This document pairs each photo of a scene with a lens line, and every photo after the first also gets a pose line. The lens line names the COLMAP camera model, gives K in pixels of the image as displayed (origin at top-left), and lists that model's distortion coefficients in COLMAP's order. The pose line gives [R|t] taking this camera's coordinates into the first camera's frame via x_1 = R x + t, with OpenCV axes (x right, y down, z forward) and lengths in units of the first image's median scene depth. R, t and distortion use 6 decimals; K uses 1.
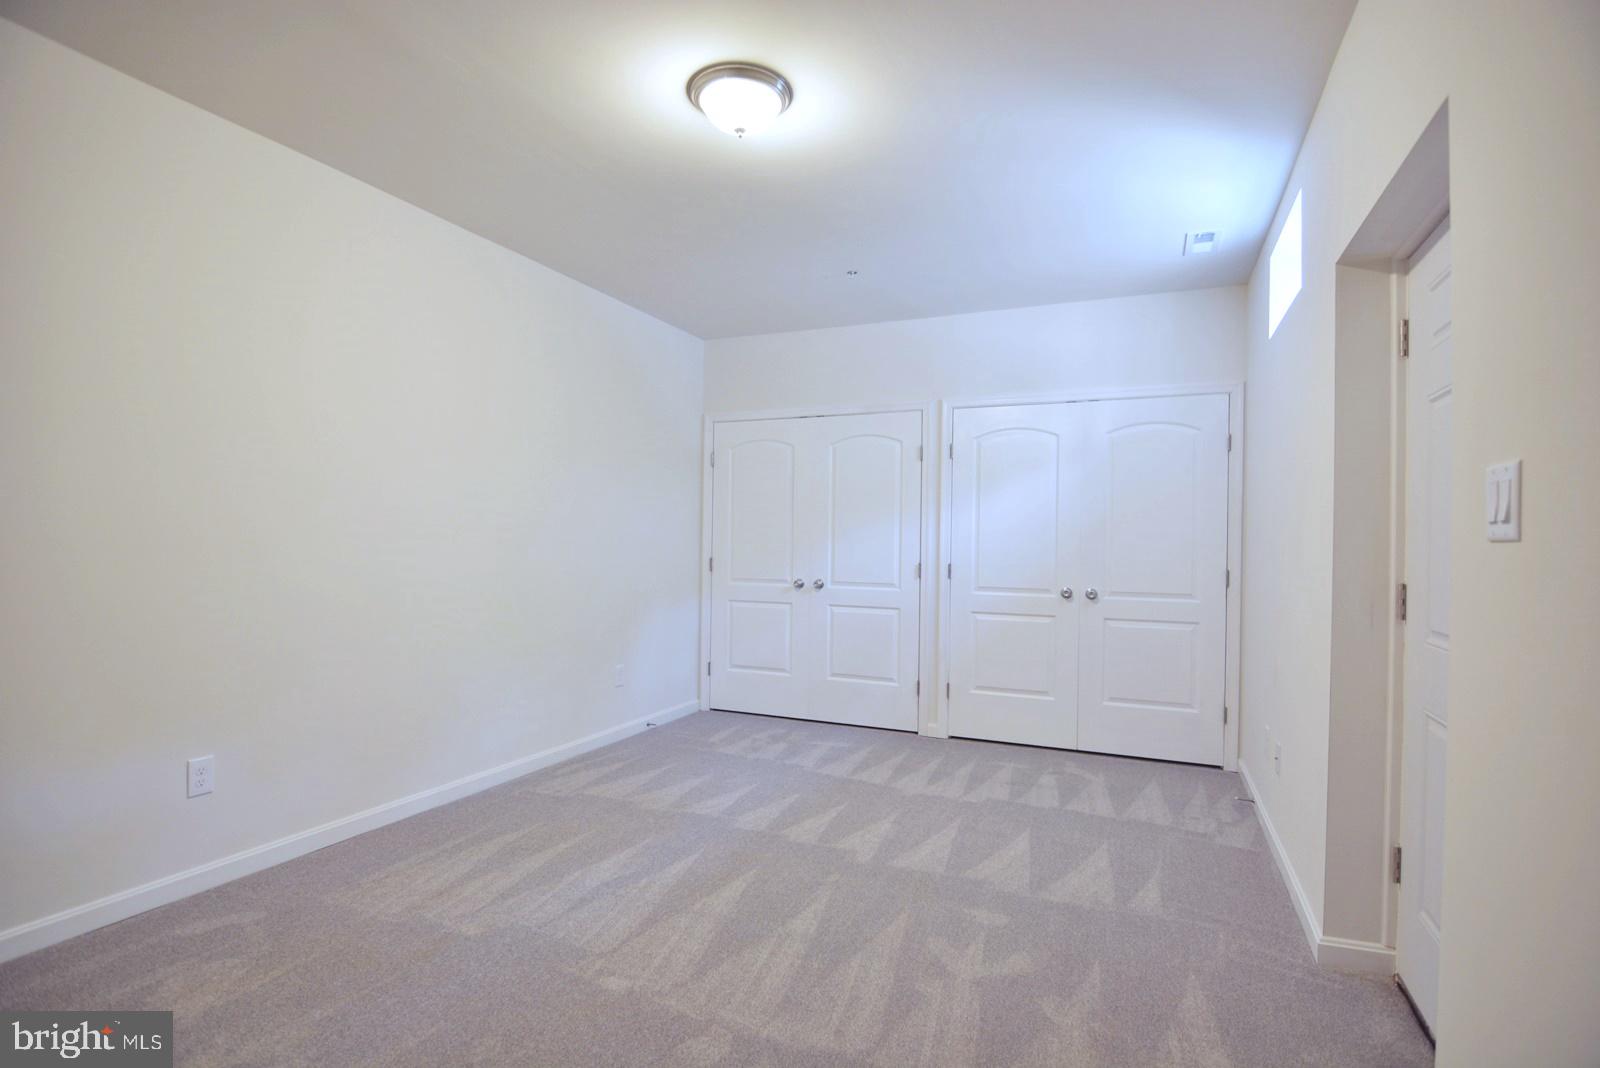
lens RADIAL K [[777.4, 0, 795.5], [0, 777.4, 541.8], [0, 0, 1]] dist [-0.009589, -0.007826]
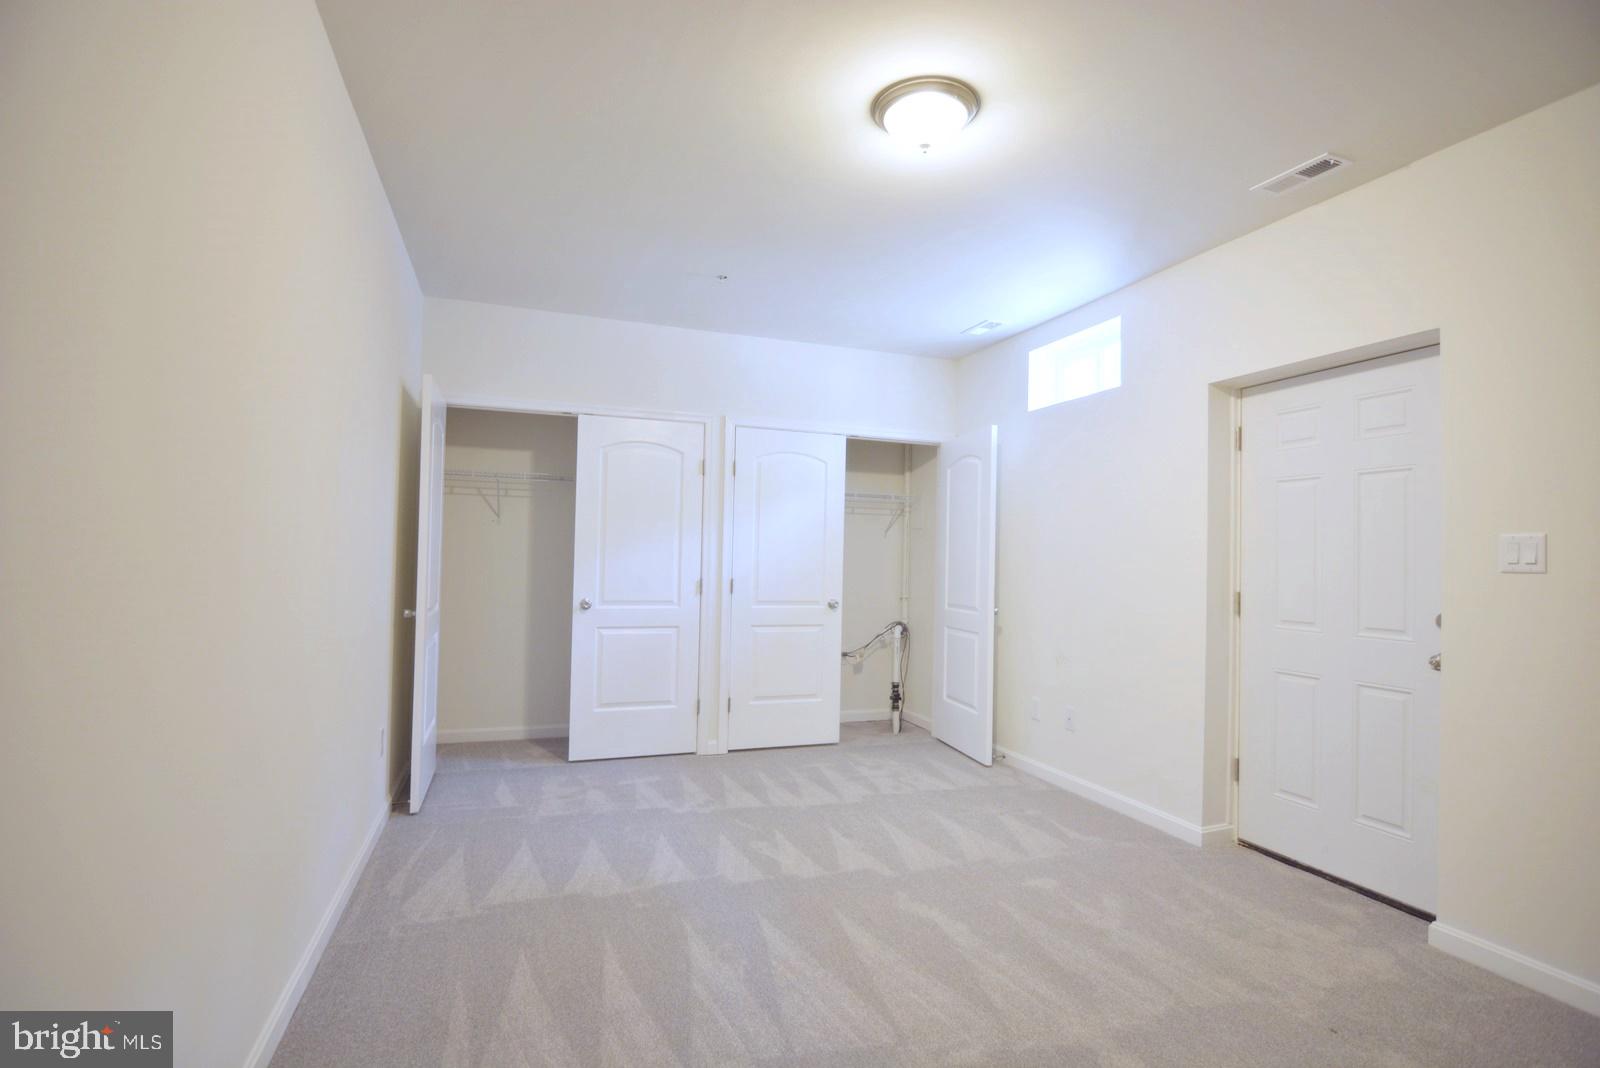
lens RADIAL K [[777.4, 0, 805.6], [0, 777.4, 540.6], [0, 0, 1]] dist [-0.009589, -0.007826]
pose [[0.724862, 0.017612, 0.688669, -0.505392], [-0.010757, 0.999841, -0.014247, -0.010126], [-0.688810, 0.002919, 0.724936, 0.237071]]
